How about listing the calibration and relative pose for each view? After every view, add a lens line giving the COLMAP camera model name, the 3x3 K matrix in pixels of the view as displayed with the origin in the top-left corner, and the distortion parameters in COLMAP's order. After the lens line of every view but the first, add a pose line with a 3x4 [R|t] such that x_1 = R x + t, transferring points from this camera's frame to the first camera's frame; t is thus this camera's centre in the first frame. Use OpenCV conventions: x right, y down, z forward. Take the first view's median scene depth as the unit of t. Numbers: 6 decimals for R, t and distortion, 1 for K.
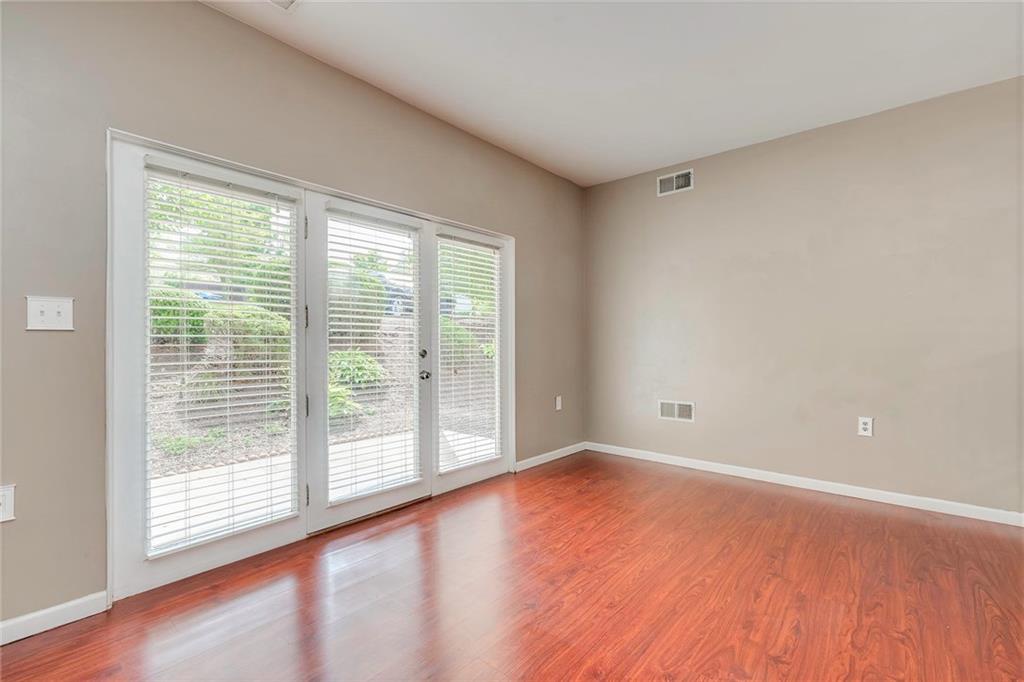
lens RADIAL K [[450.5, 0, 525.3], [0, 450.5, 342.6], [0, 0, 1]] dist [0.001428, -0.000085]
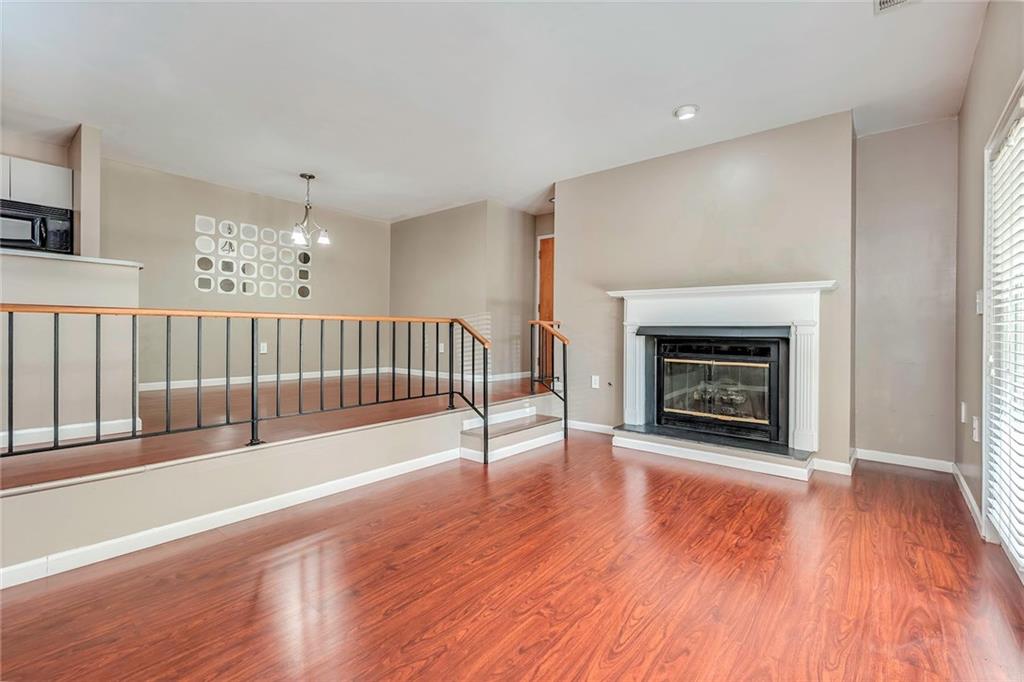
lens RADIAL K [[445.5, 0, 519.0], [0, 445.5, 330.5], [0, 0, 1]] dist [-0.000049, 0.000073]
pose [[-0.999945, -0.004925, -0.009248, 0.206226], [-0.004853, 0.999958, -0.007821, 0.025380], [0.009287, -0.007776, -0.999927, 1.299904]]
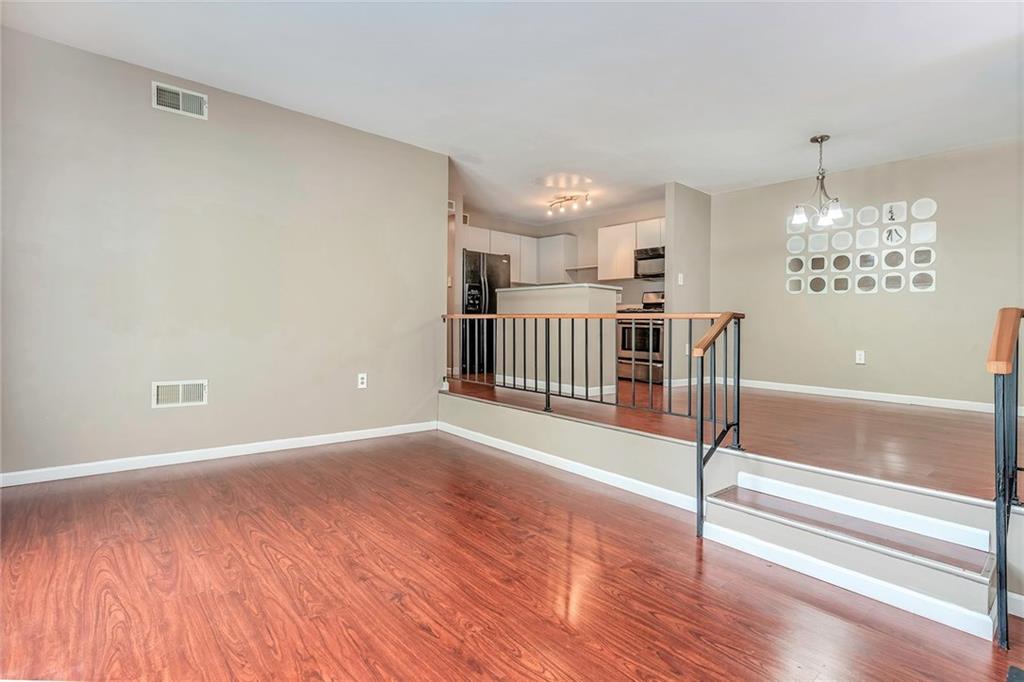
lens RADIAL K [[501.3, 0, 512.8], [0, 501.3, 329.1], [0, 0, 1]] dist [0.005440, 0.001828]
pose [[0.161818, -0.006170, 0.986801, -0.568491], [-0.030975, 0.999456, 0.011328, 0.012920], [-0.986334, -0.032399, 0.161539, 0.370296]]
